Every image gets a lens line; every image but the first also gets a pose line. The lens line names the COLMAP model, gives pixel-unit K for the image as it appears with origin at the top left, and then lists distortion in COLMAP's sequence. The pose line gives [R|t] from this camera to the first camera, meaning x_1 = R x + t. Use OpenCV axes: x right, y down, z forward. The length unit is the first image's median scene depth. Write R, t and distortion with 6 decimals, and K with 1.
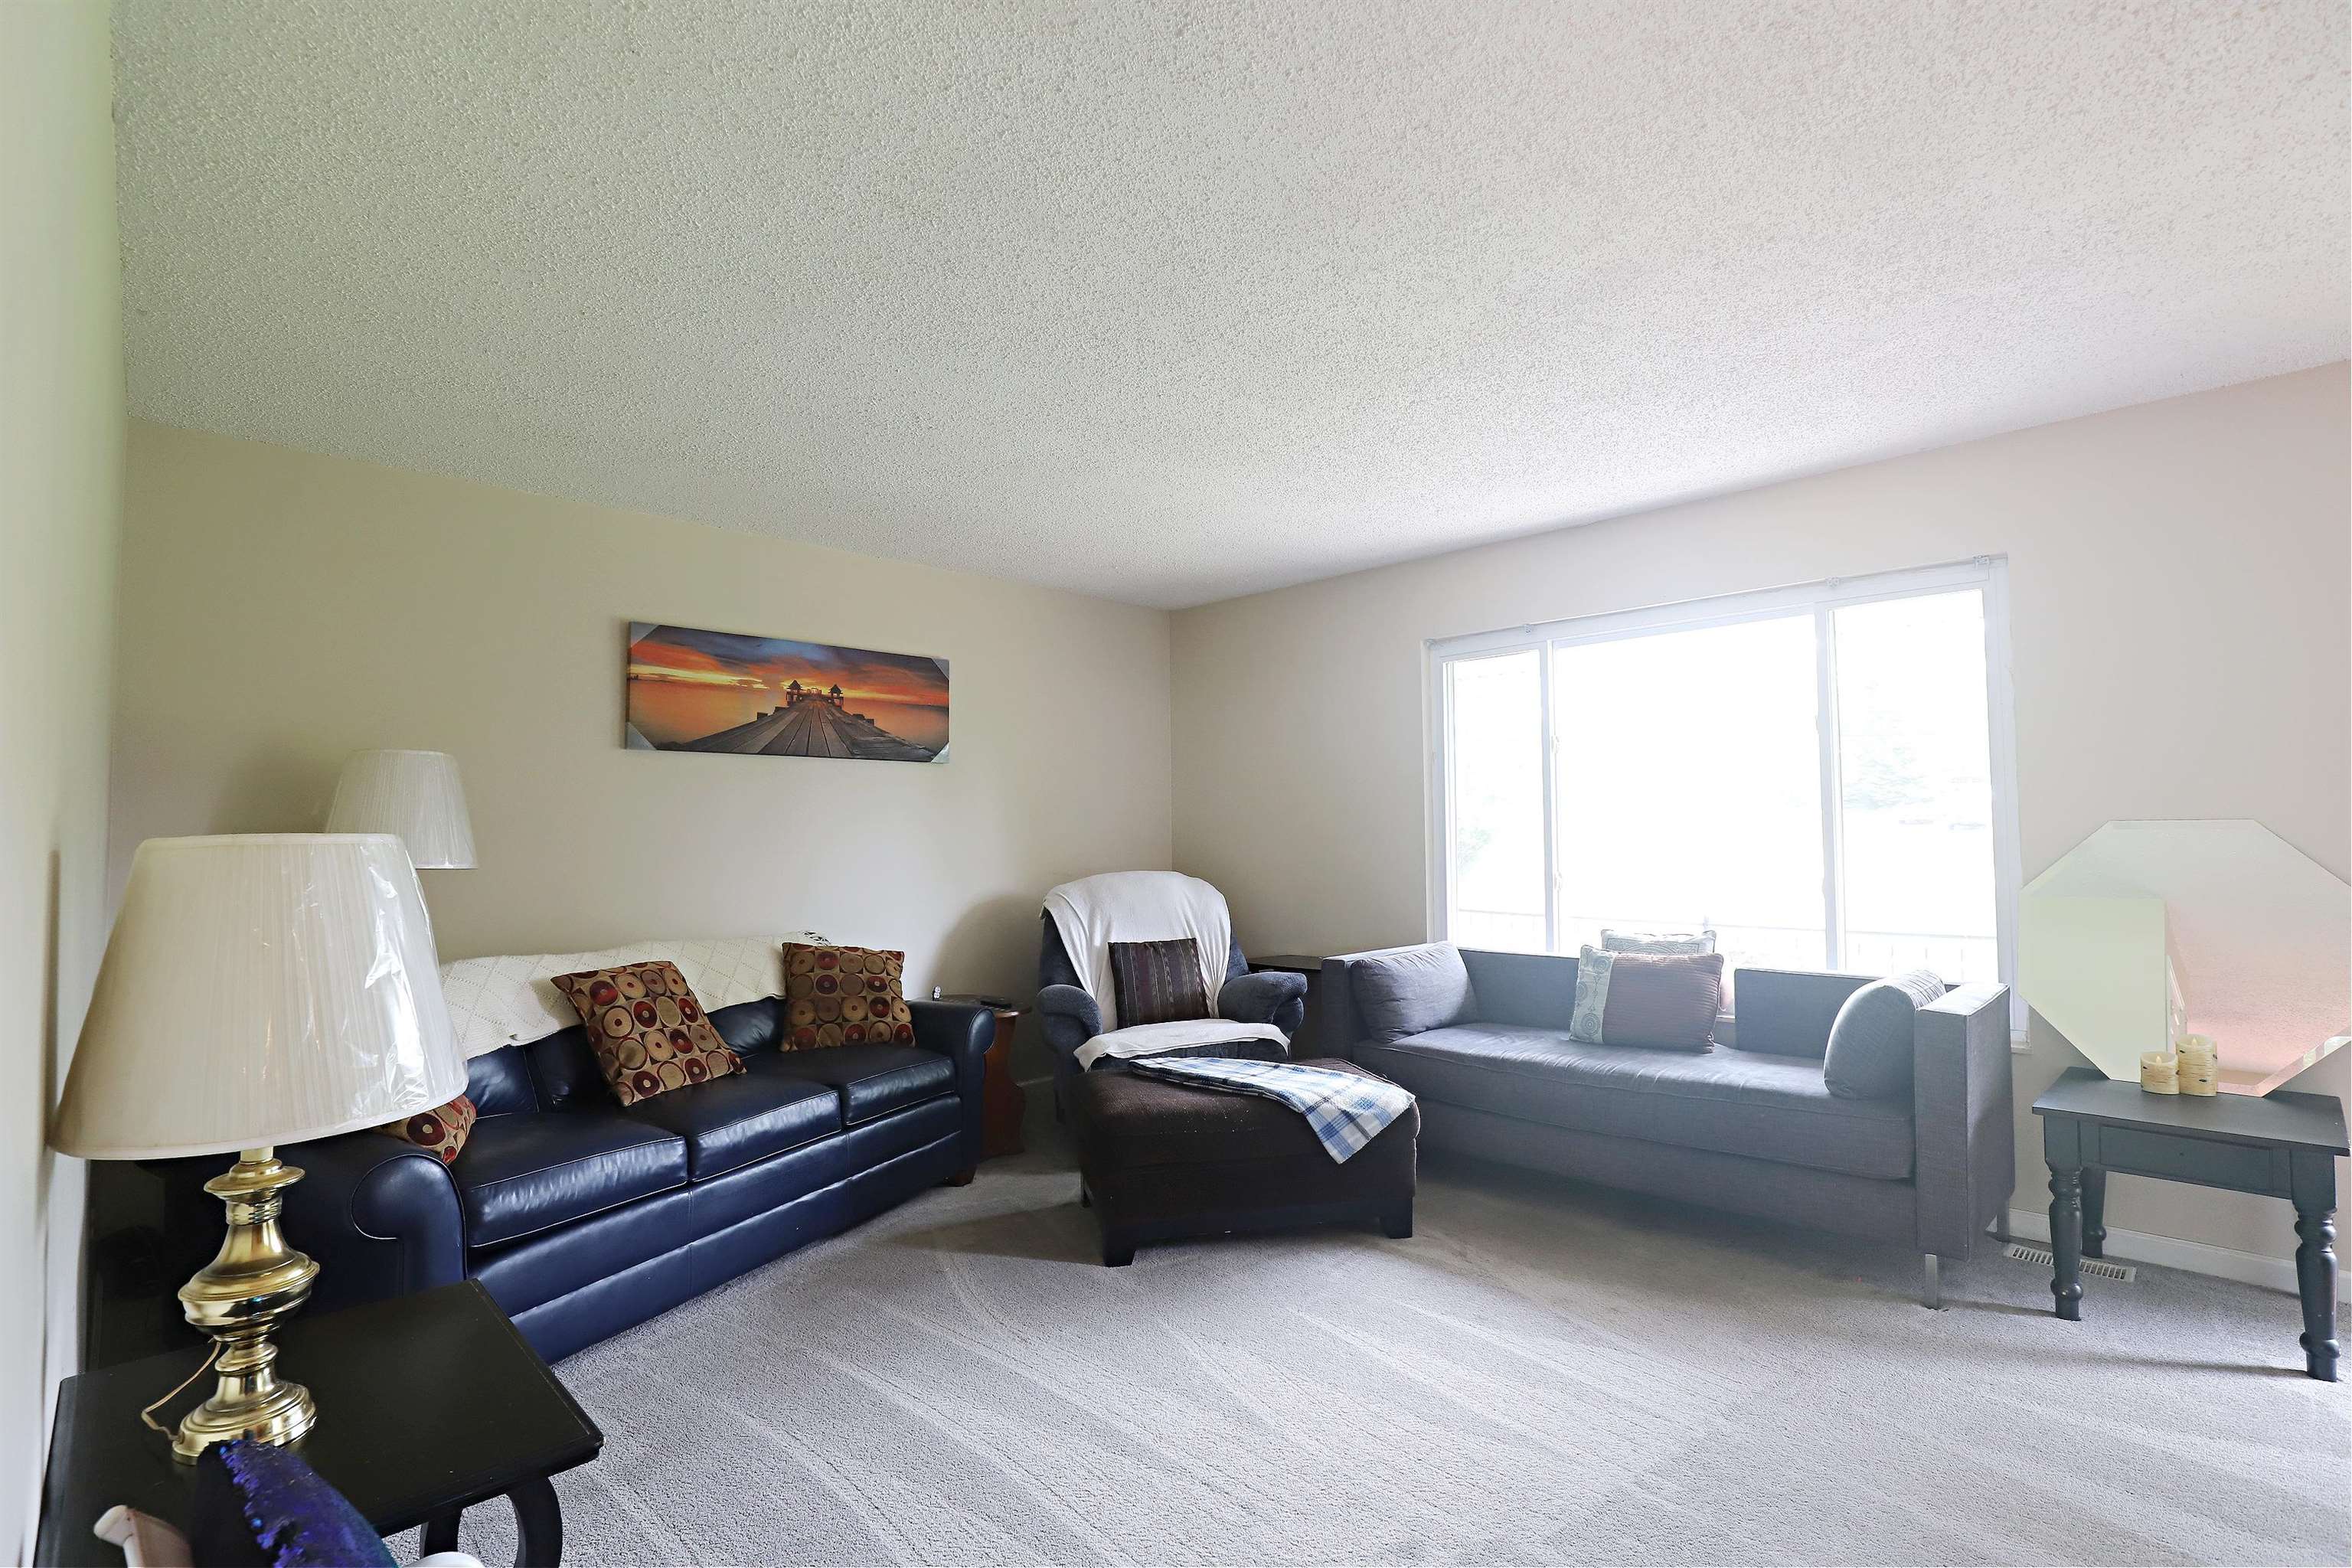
lens RADIAL K [[1104.6, 0, 1188.8], [0, 1104.6, 779.3], [0, 0, 1]] dist [-0.040135, 0.009229]
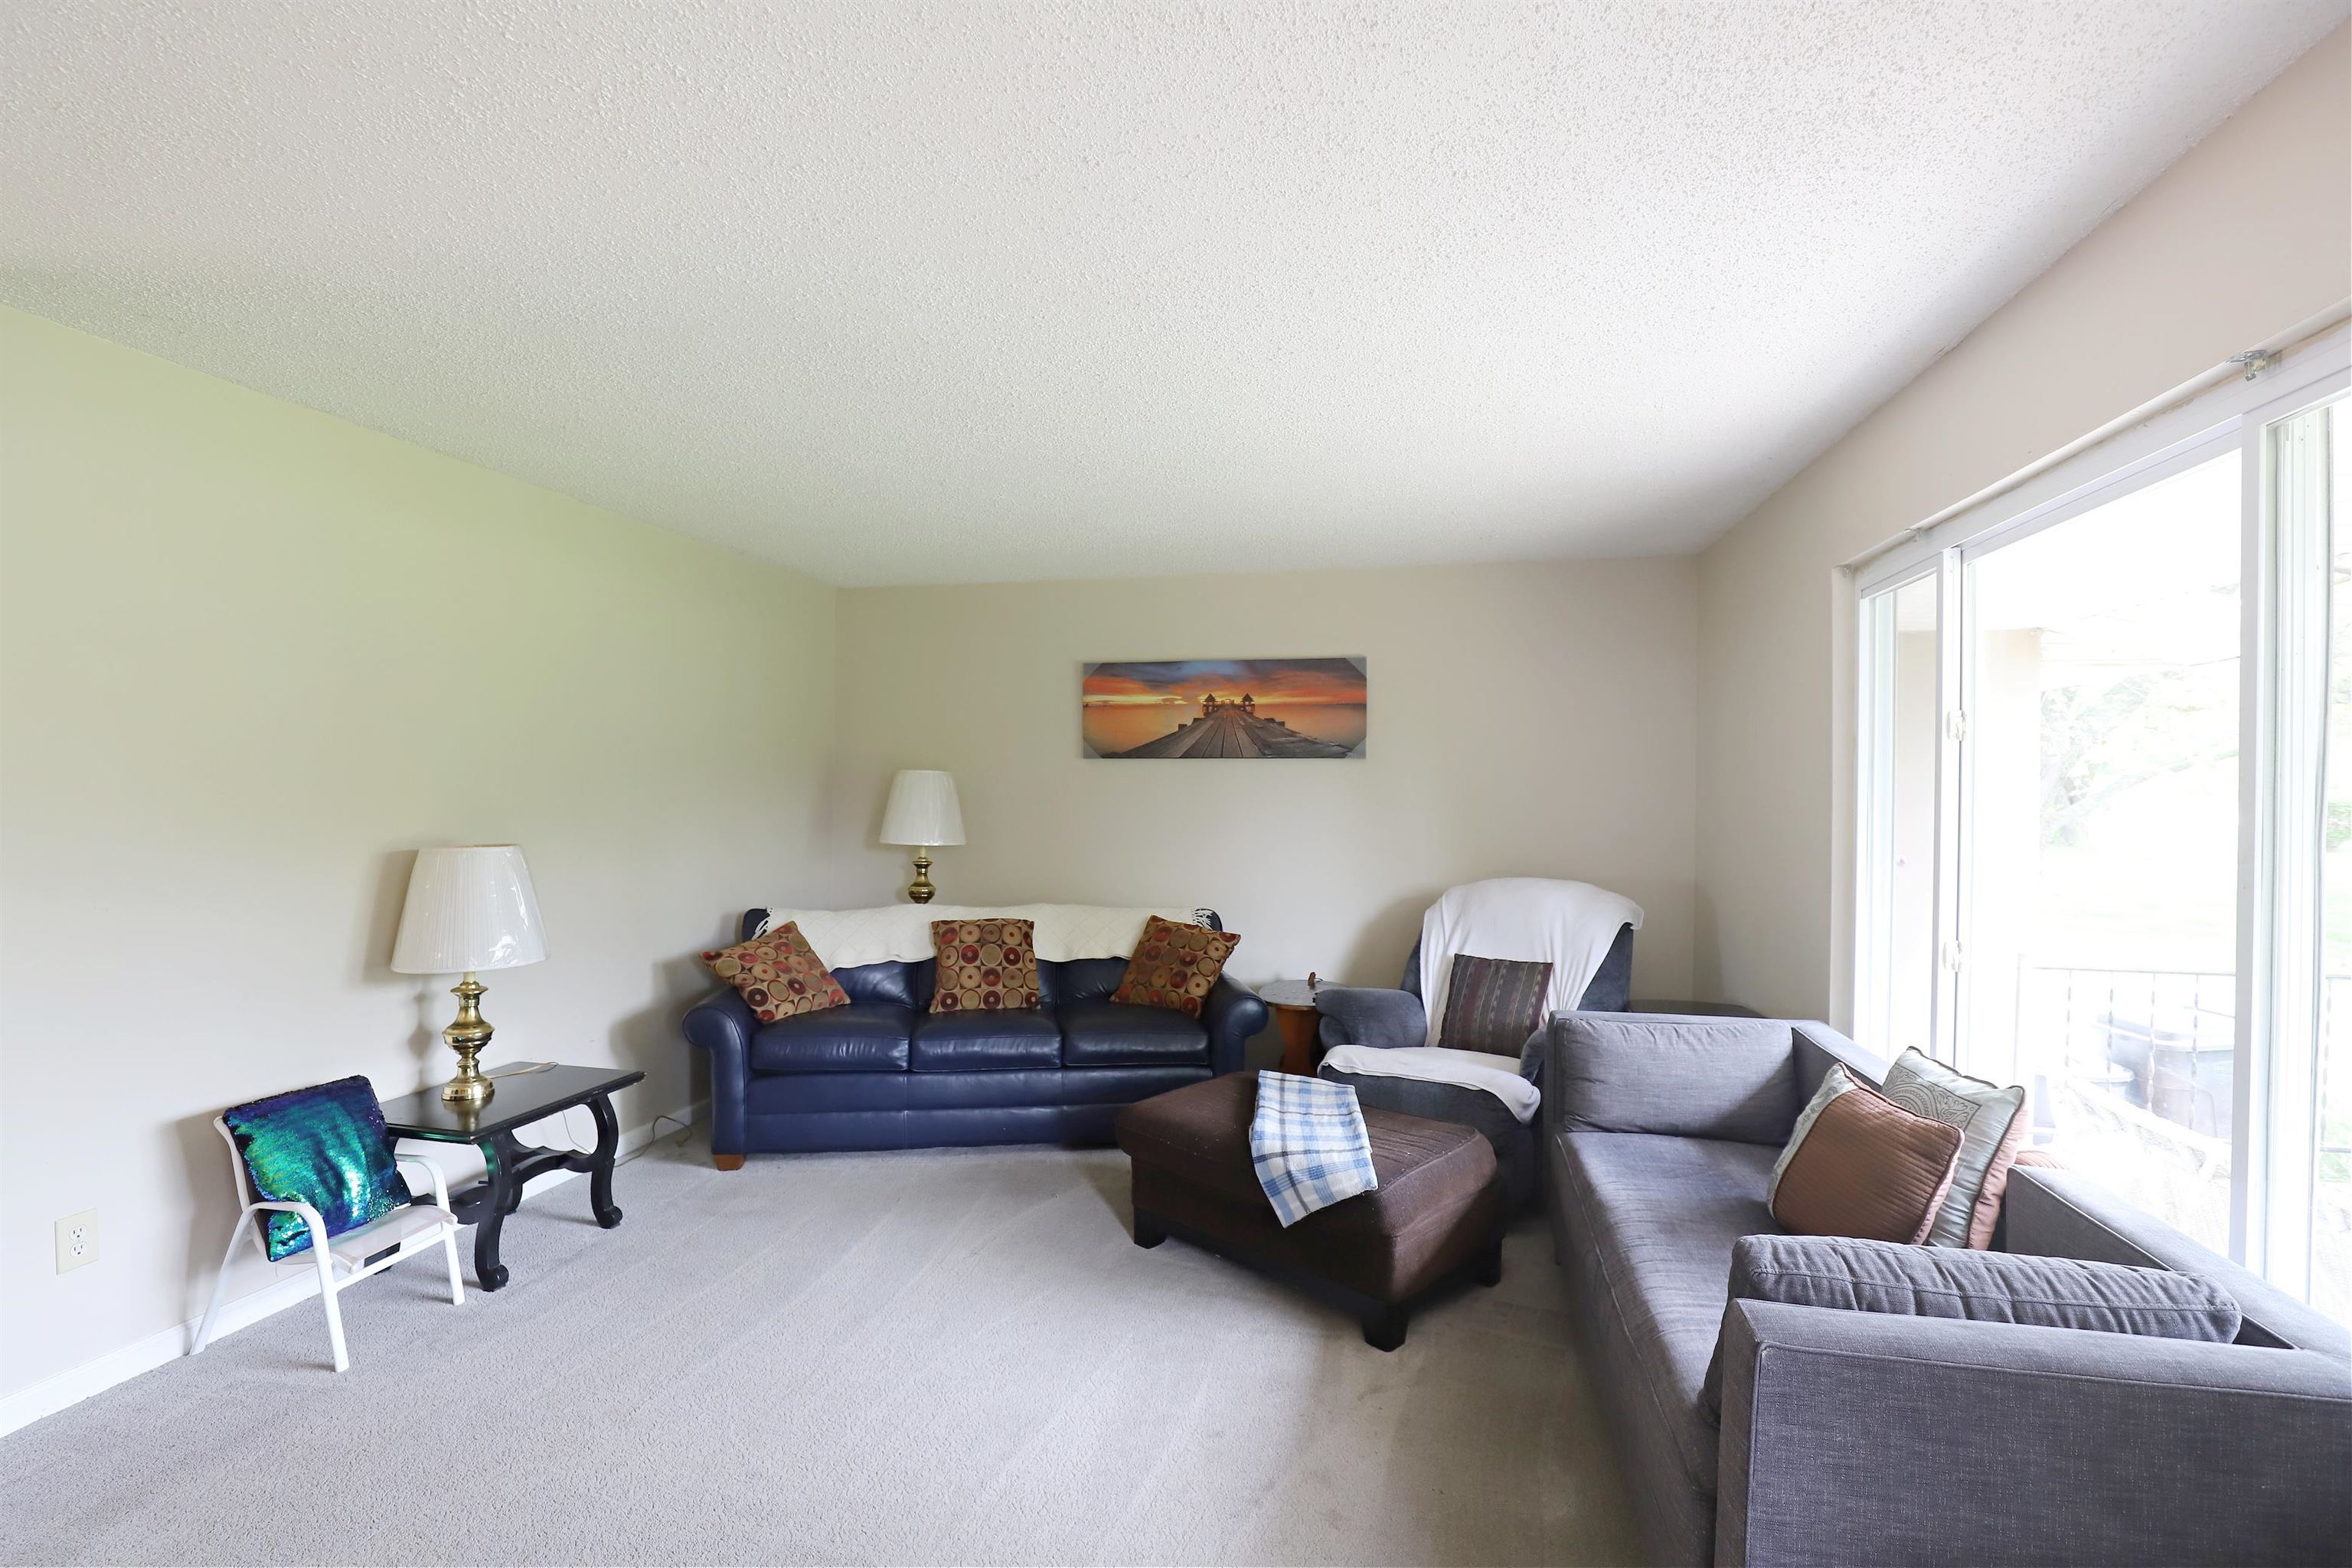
lens RADIAL K [[1104.6, 0, 1164.7], [0, 1104.6, 790.5], [0, 0, 1]] dist [-0.040135, 0.009229]
pose [[0.520291, 0.015629, -0.853846, 0.641119], [0.033381, 0.998696, 0.038621, -0.035182], [0.853336, -0.048597, 0.519091, 0.351012]]
